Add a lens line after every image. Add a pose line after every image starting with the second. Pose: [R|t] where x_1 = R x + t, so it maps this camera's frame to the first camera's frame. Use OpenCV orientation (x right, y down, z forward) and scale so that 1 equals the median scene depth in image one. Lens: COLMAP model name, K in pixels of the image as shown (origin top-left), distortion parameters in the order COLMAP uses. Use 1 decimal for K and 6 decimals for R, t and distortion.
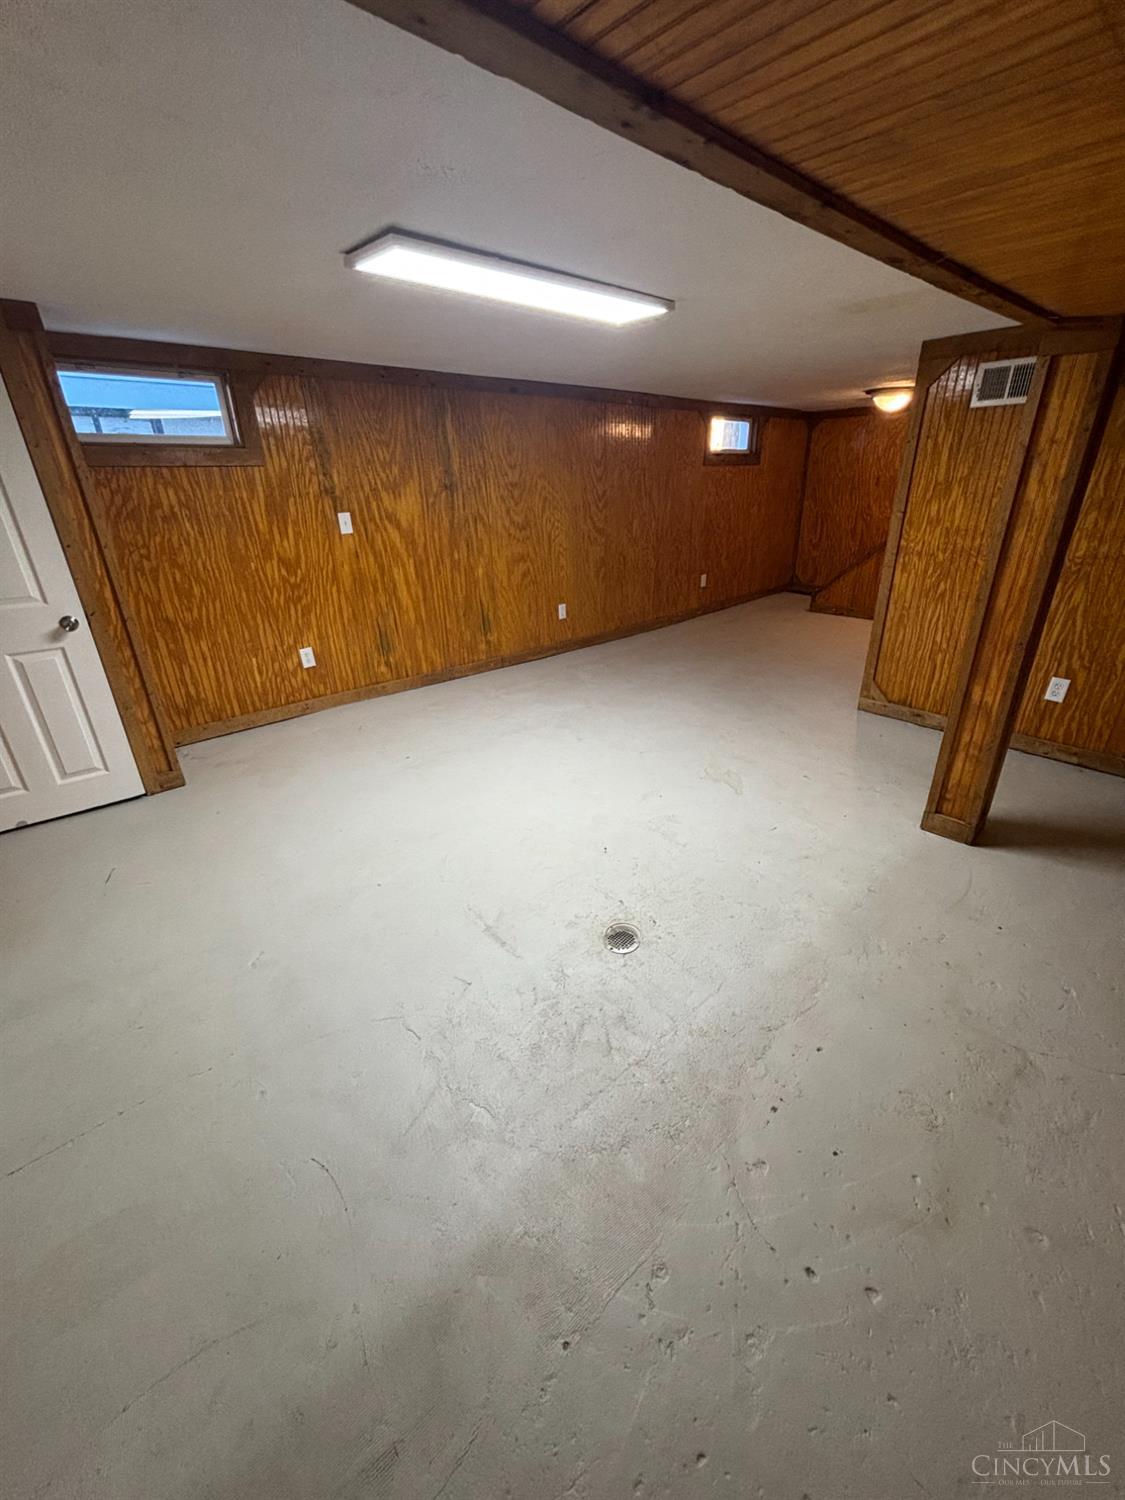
lens RADIAL K [[603.2, 0, 562.6], [0, 603.2, 749.4], [0, 0, 1]] dist [0.001807, -0.000213]
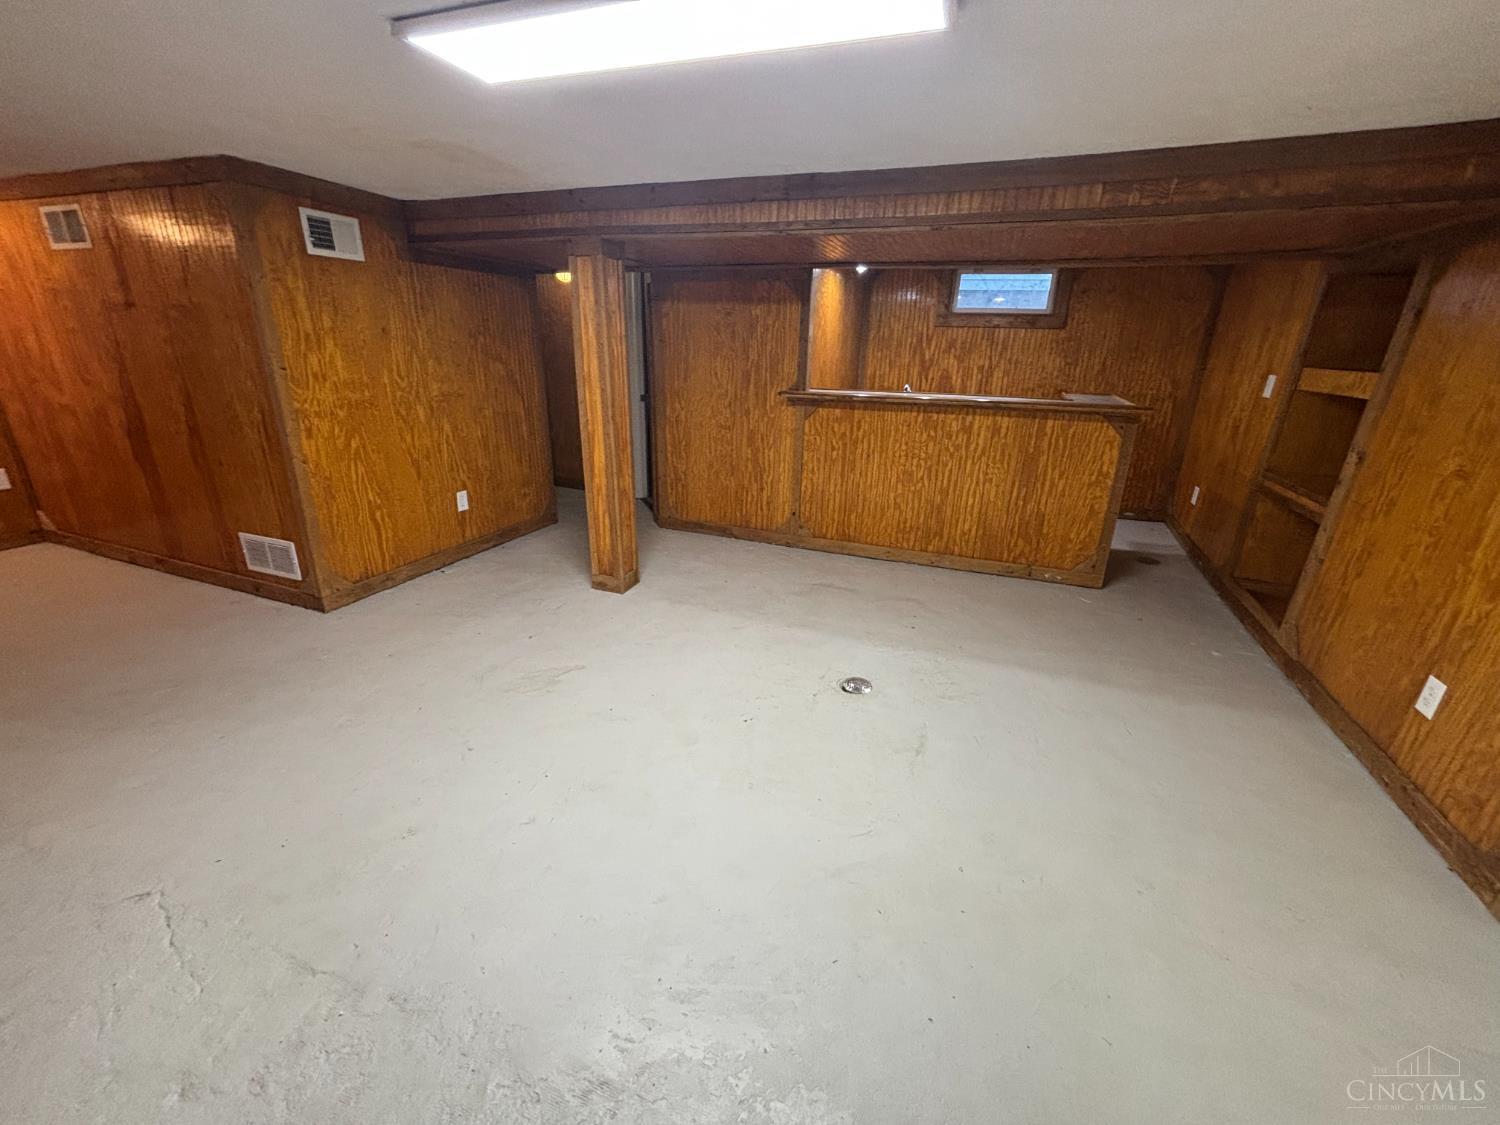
lens RADIAL K [[603.2, 0, 747.9], [0, 603.2, 564.8], [0, 0, 1]] dist [0.001807, -0.000213]
pose [[-0.468966, -0.302513, 0.829793, -0.511068], [0.346661, 0.801074, 0.487962, -0.389837], [-0.812340, 0.516495, -0.270807, 0.917453]]
